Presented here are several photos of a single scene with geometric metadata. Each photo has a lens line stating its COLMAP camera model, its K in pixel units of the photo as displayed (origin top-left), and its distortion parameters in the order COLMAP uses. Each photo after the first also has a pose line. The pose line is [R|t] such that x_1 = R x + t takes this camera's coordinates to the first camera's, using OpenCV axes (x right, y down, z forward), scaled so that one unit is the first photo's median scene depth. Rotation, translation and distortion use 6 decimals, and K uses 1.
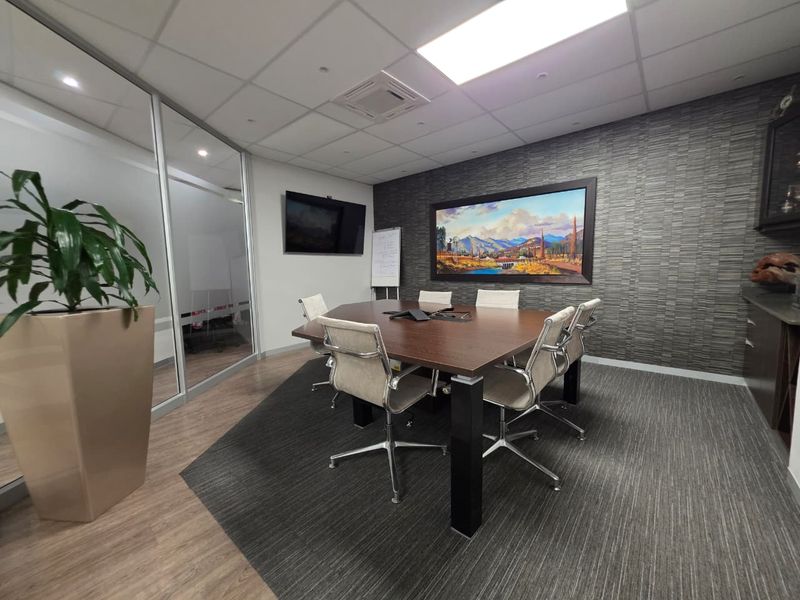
lens RADIAL K [[320.6, 0, 401.6], [0, 320.6, 300.7], [0, 0, 1]] dist [0.000073, 0.000212]
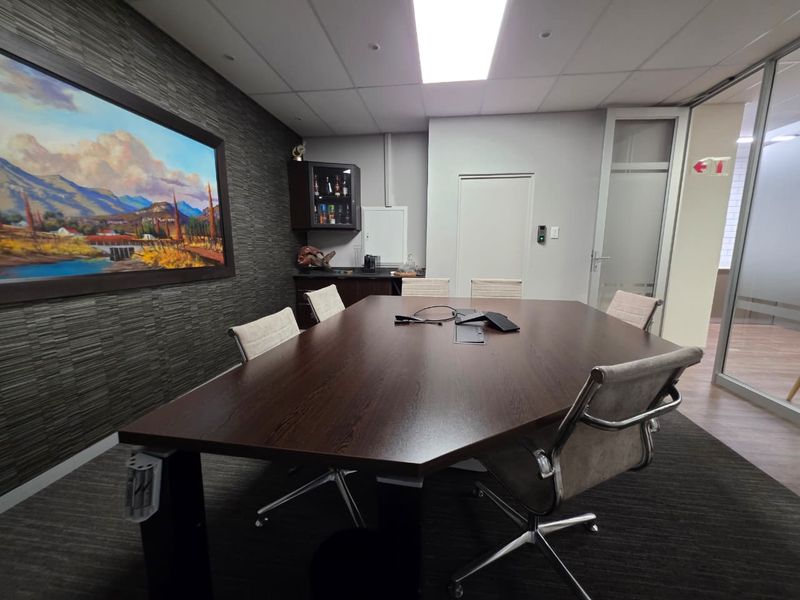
lens RADIAL K [[320.6, 0, 402.0], [0, 320.6, 300.5], [0, 0, 1]] dist [0.000073, 0.000212]
pose [[-0.547646, -0.117691, 0.828392, -0.286979], [0.089178, 0.976209, 0.197647, -0.103706], [-0.831944, 0.182114, -0.524121, 0.977382]]
